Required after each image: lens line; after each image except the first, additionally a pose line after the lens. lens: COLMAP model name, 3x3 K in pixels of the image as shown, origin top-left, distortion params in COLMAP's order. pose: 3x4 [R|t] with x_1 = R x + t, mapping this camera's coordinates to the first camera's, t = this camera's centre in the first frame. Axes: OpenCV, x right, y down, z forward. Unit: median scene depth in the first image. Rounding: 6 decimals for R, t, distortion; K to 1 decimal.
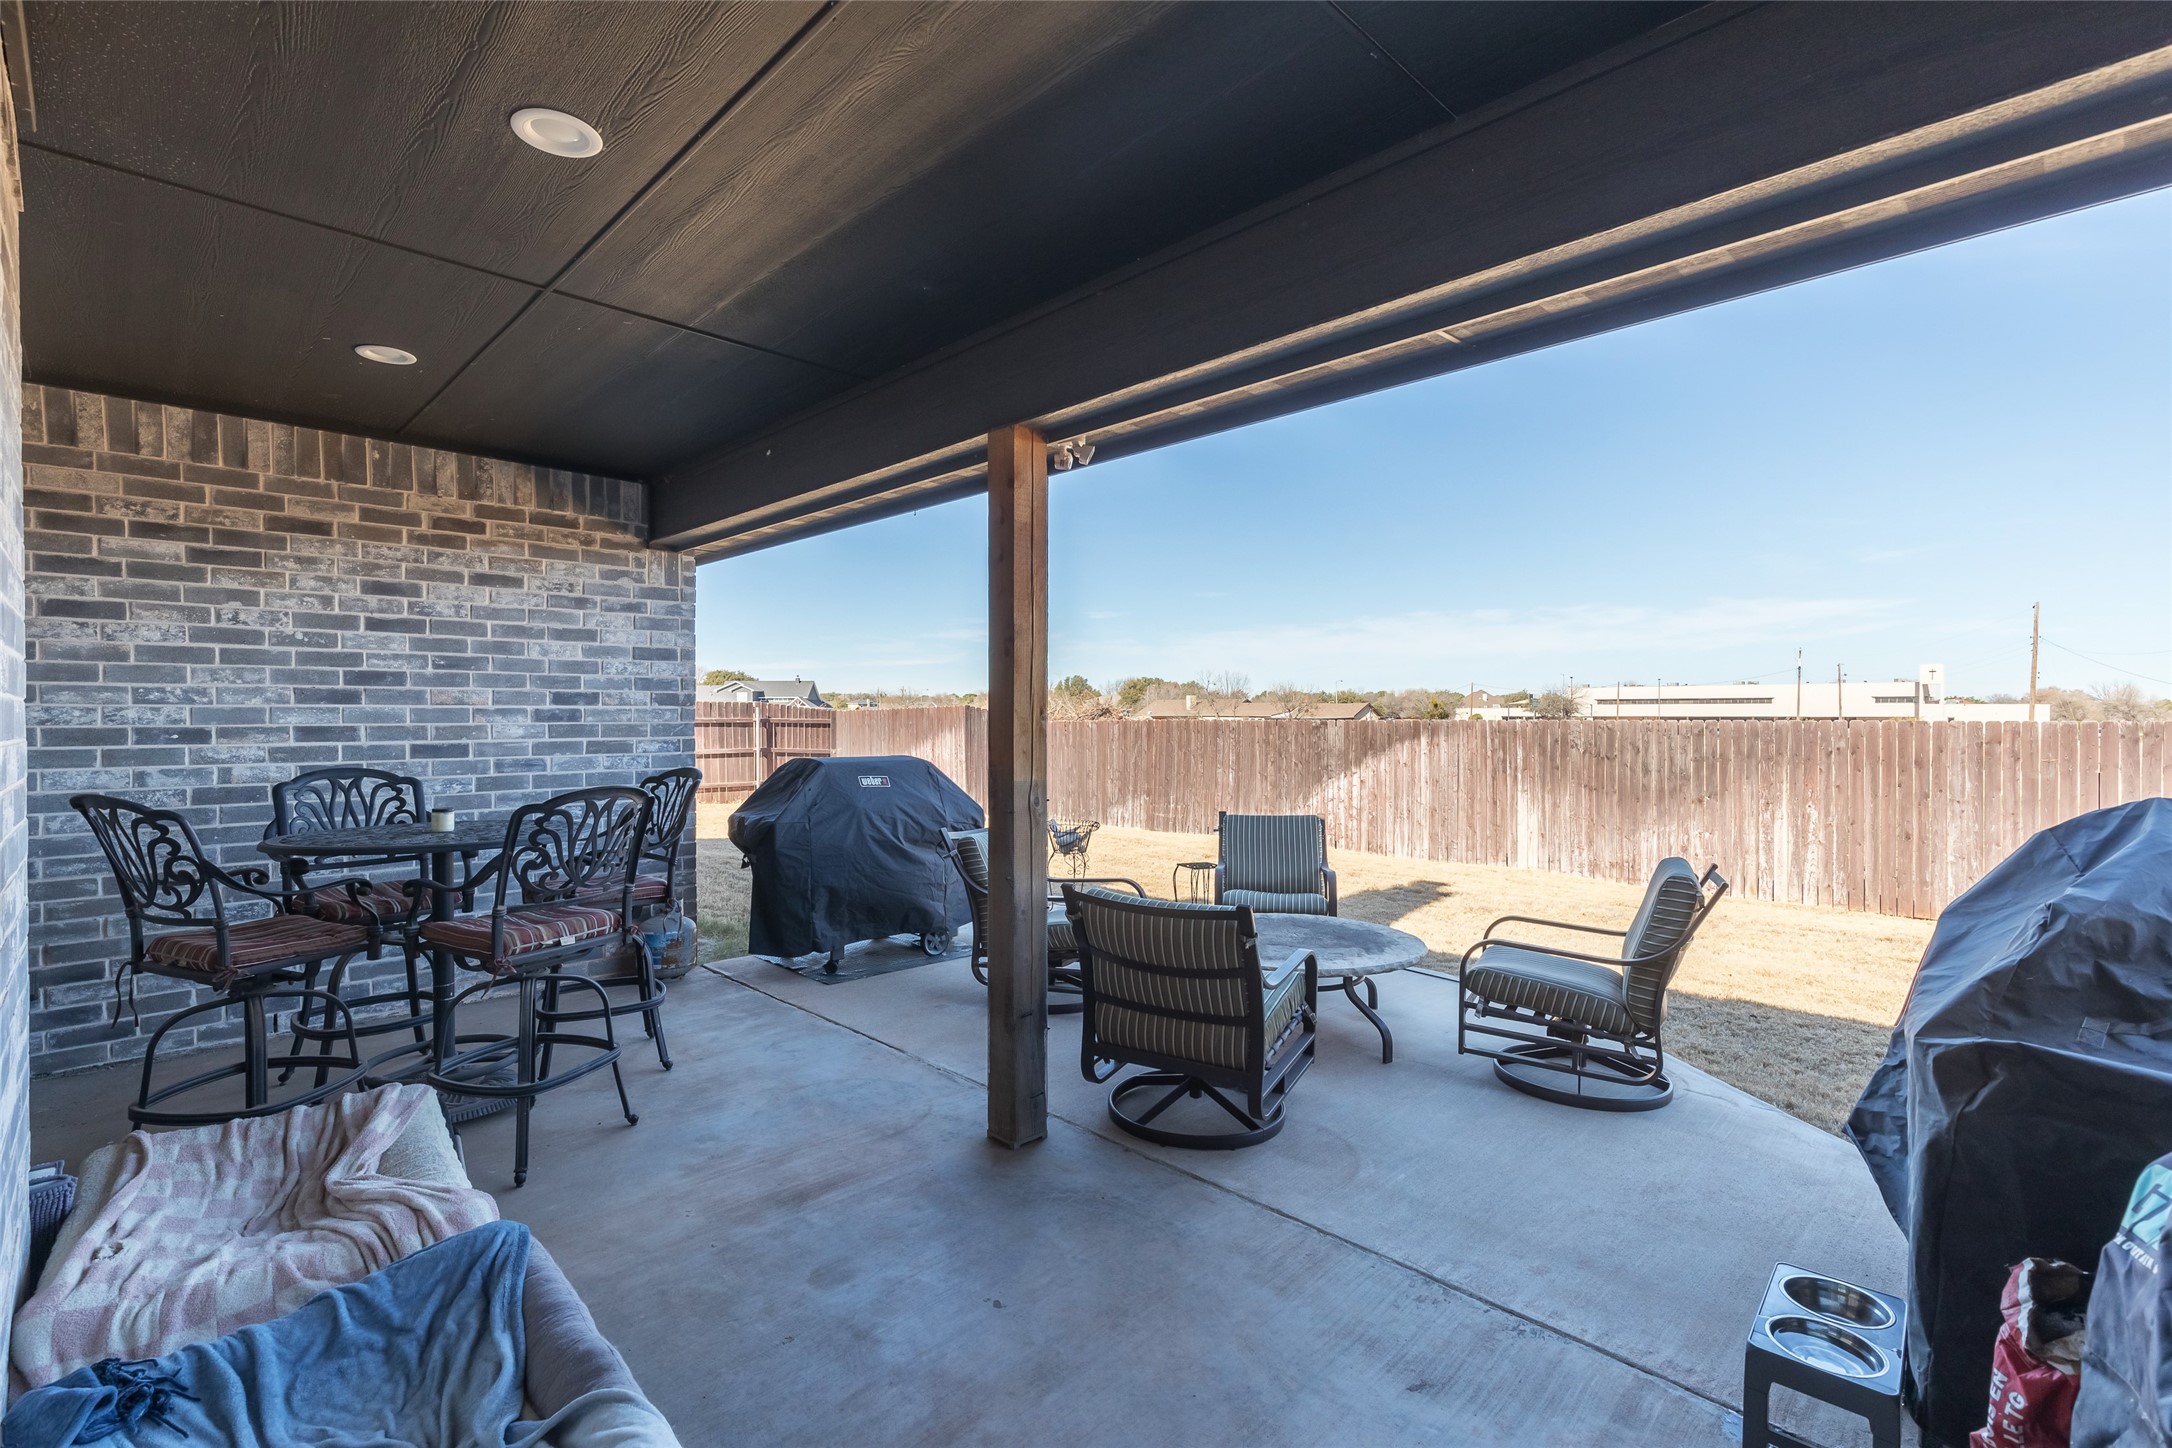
lens RADIAL K [[993.9, 0, 1088.6], [0, 993.9, 726.7], [0, 0, 1]] dist [0.013572, -0.004824]
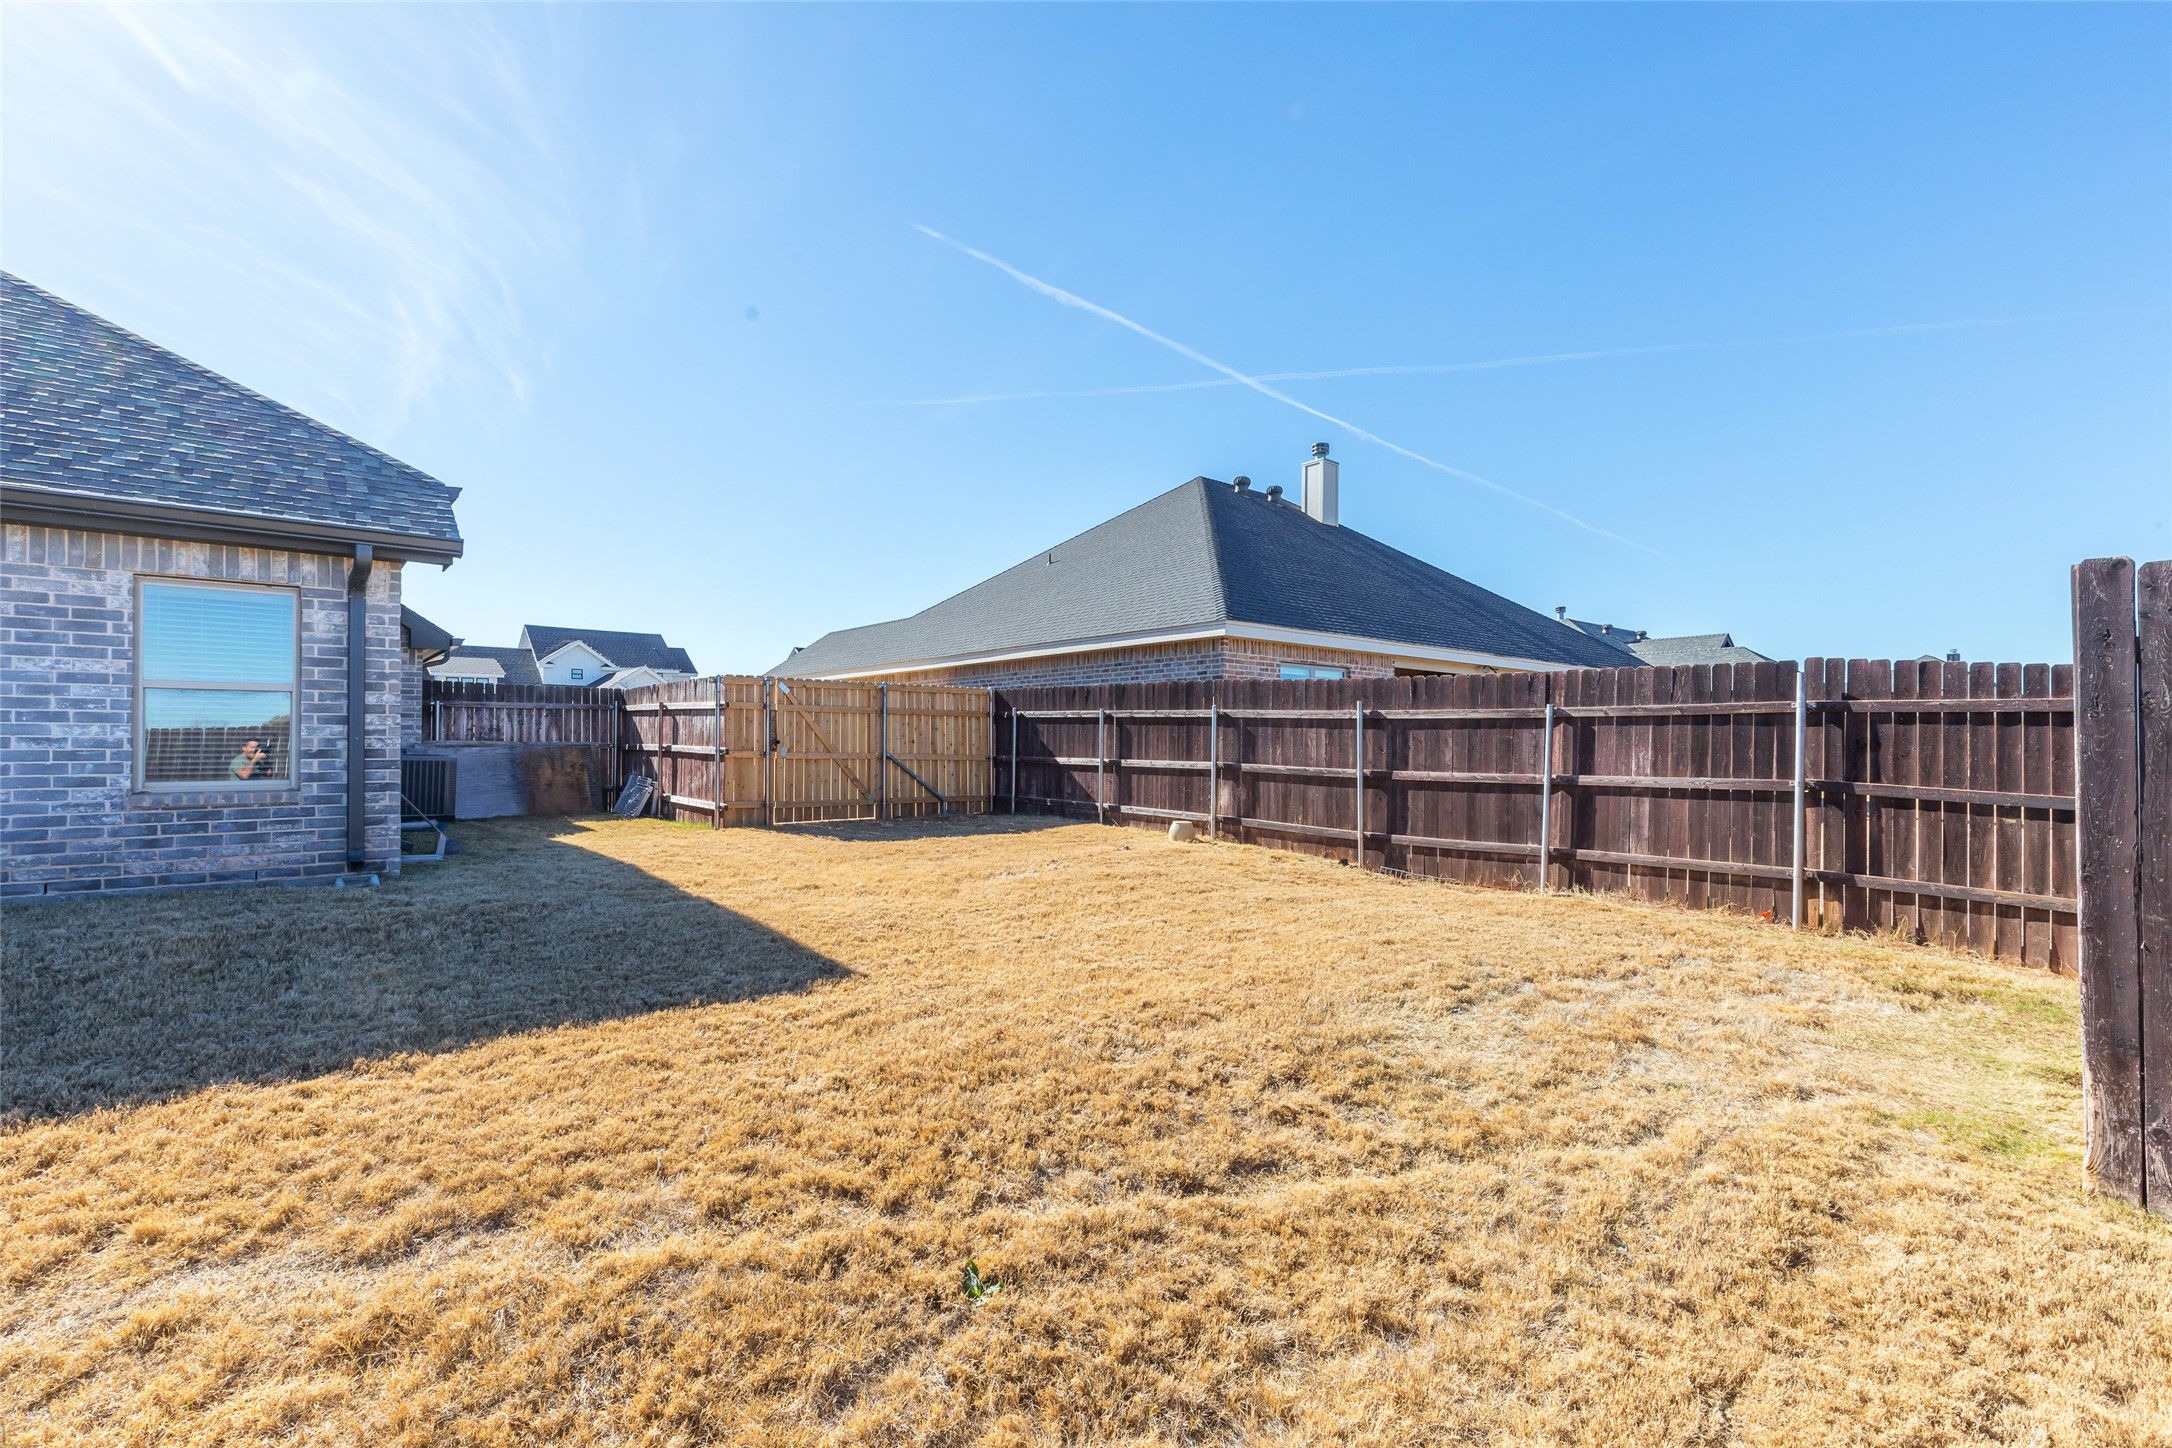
lens RADIAL K [[993.9, 0, 1092.9], [0, 993.9, 734.3], [0, 0, 1]] dist [0.013572, -0.004824]
pose [[-0.075439, -0.012898, -0.997067, 0.260702], [-0.015337, 0.999813, -0.011773, 0.046862], [0.997032, 0.014404, -0.075622, 2.983734]]
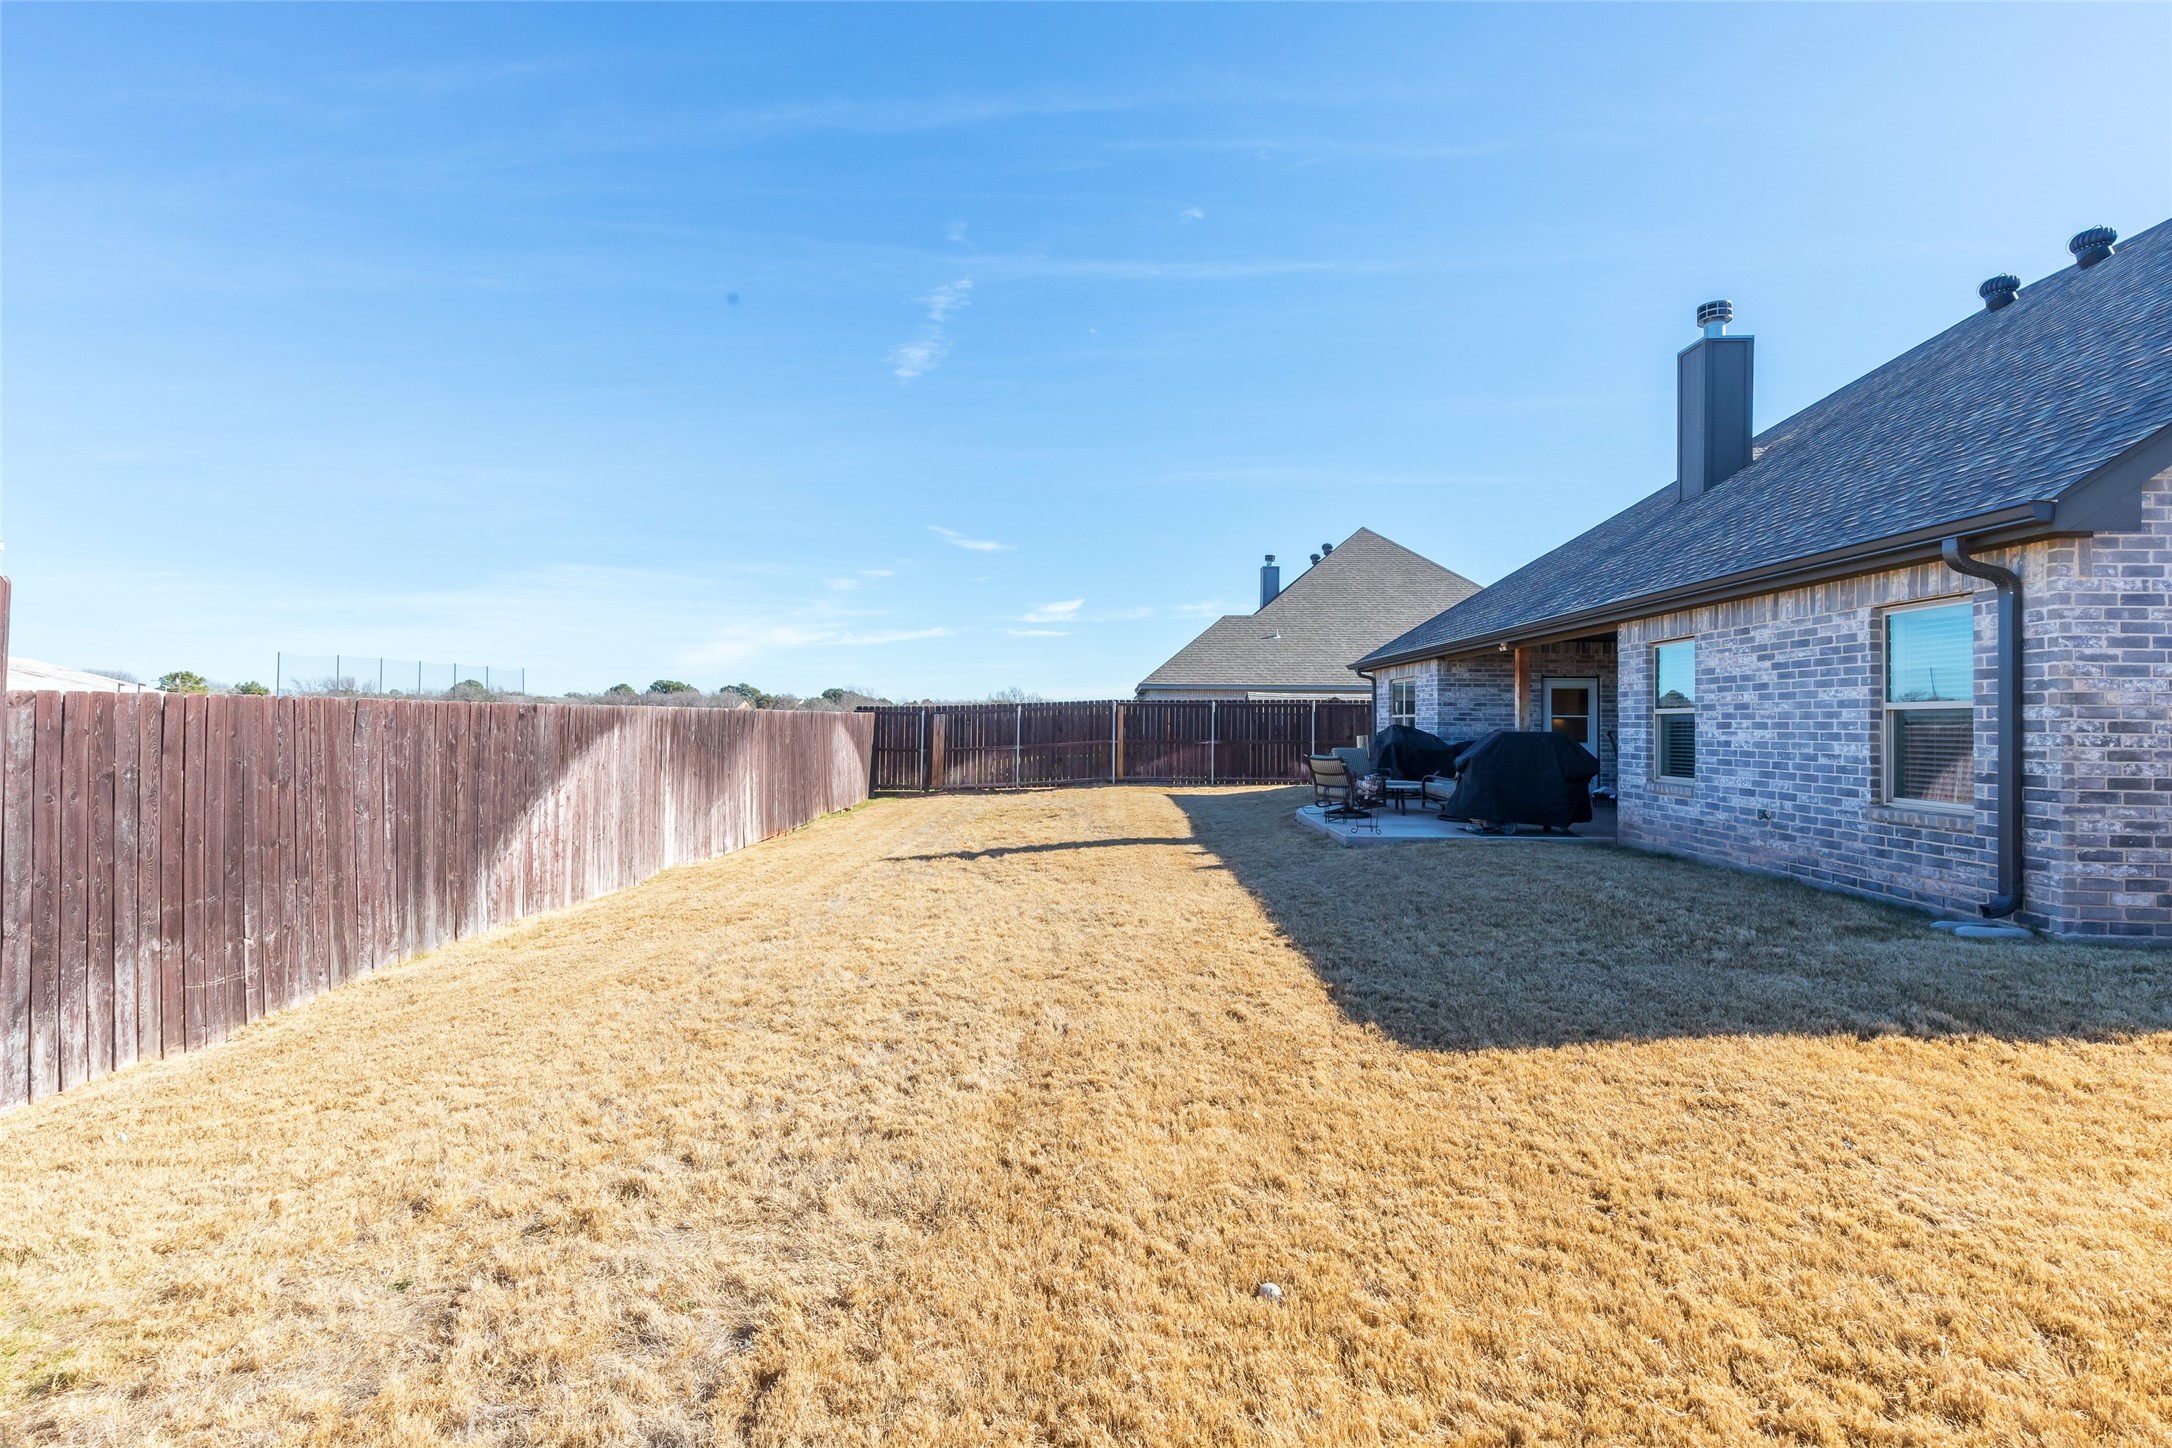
lens RADIAL K [[993.9, 0, 1084.6], [0, 993.9, 716.8], [0, 0, 1]] dist [0.013572, -0.004824]
pose [[-0.685004, -0.006337, 0.728512, -1.229406], [-0.003313, 0.999979, 0.005583, -0.005838], [-0.728532, 0.001411, -0.685011, 3.463003]]
